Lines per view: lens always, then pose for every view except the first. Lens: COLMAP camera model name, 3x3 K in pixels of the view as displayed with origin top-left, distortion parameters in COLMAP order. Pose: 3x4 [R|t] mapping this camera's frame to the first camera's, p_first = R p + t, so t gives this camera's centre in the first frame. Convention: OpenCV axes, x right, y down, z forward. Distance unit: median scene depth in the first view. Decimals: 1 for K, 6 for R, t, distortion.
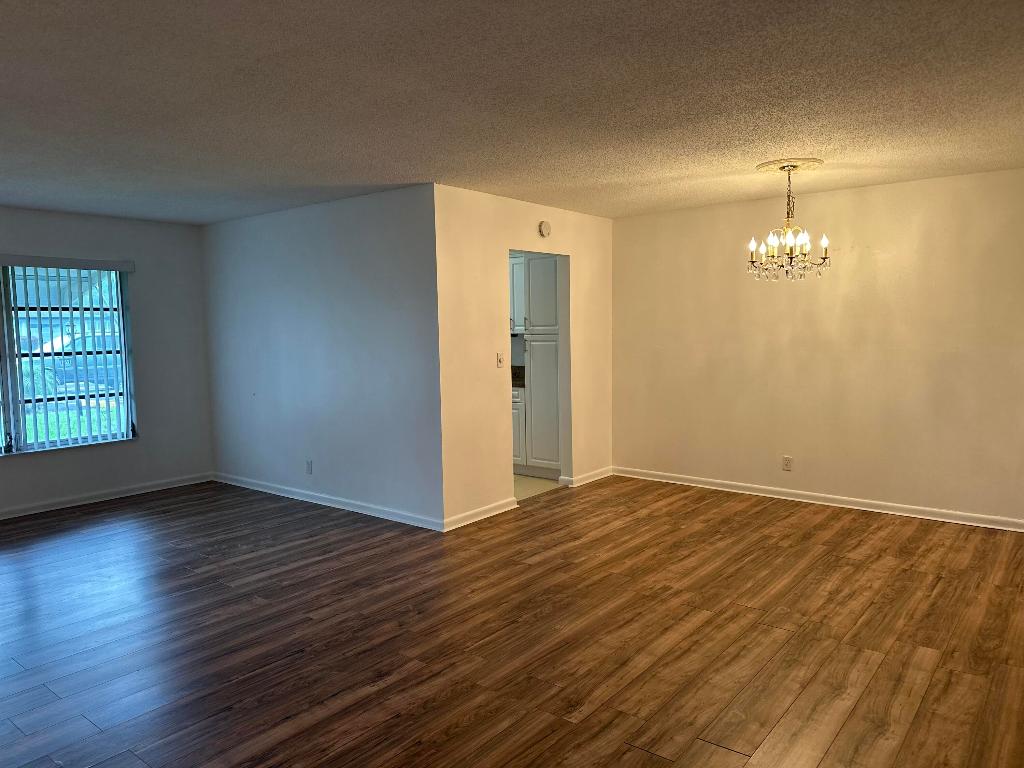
lens RADIAL K [[729.9, 0, 512.0], [0, 729.9, 384.0], [0, 0, 1]] dist [0.039668, -0.000538]
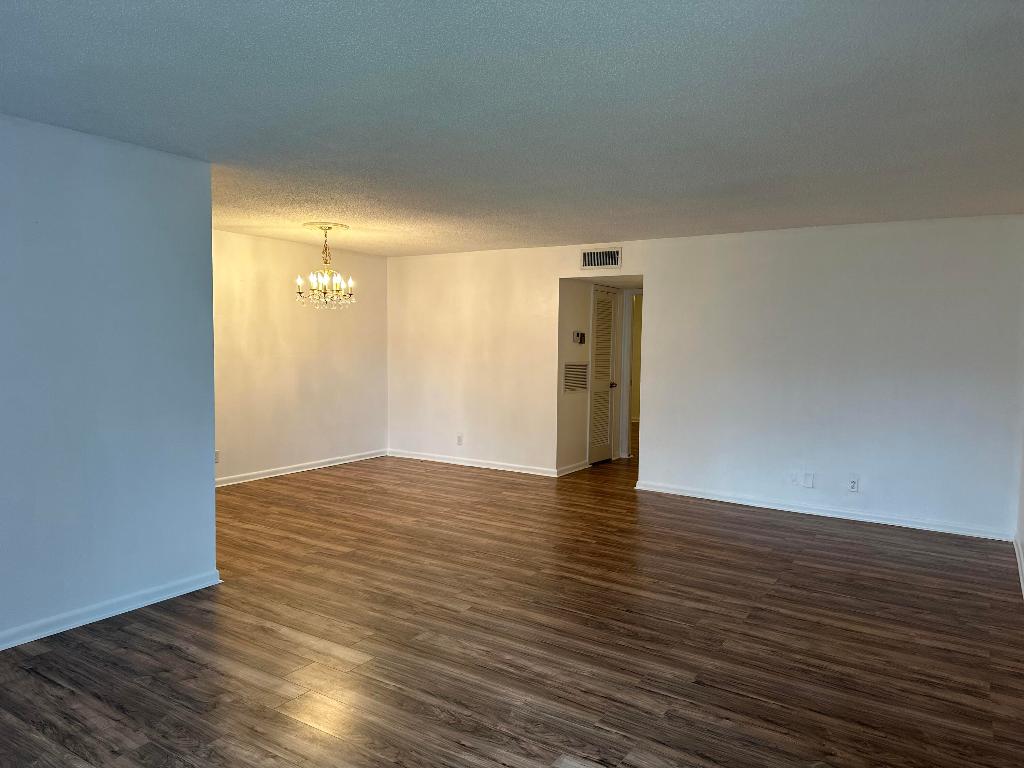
lens RADIAL K [[718.8, 0, 512.0], [0, 718.8, 384.0], [0, 0, 1]] dist [-0.069739, 0.000741]
pose [[-0.085396, -0.064553, 0.994254, -1.104235], [0.084983, 0.993790, 0.071822, -0.071544], [-0.992716, 0.090628, -0.079380, 0.832296]]
